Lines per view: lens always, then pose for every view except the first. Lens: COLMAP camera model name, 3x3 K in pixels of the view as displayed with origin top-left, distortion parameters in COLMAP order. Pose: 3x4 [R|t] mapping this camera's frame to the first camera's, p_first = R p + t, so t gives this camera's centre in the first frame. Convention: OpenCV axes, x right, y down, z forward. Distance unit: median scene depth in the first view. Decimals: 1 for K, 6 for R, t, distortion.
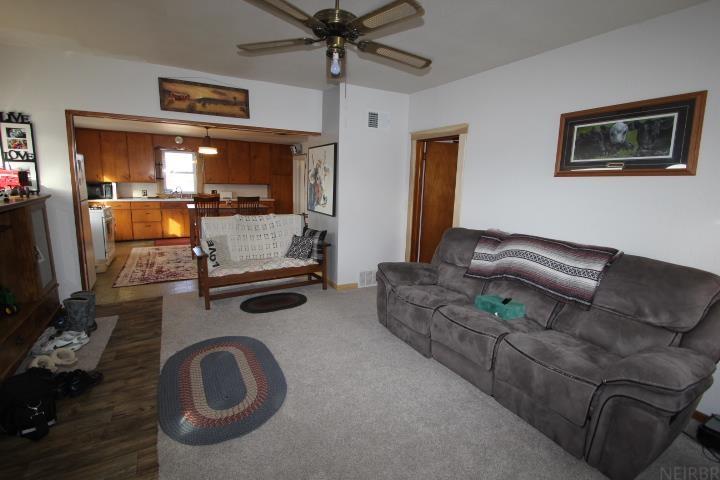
lens RADIAL K [[330.8, 0, 366.3], [0, 330.8, 234.3], [0, 0, 1]] dist [-0.002432, -0.008486]
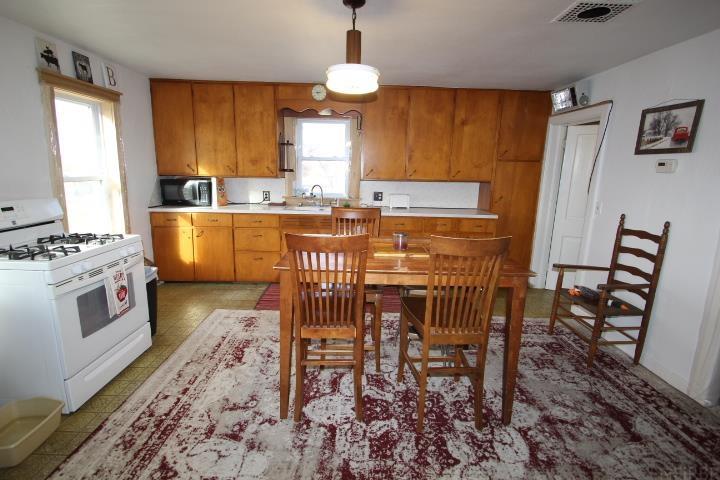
lens RADIAL K [[330.8, 0, 360.6], [0, 330.8, 235.1], [0, 0, 1]] dist [-0.002432, -0.008486]
pose [[0.867712, 0.096254, -0.487658, -0.256821], [-0.079448, 0.995316, 0.055092, -0.106907], [0.490677, -0.009060, 0.871295, 0.612273]]
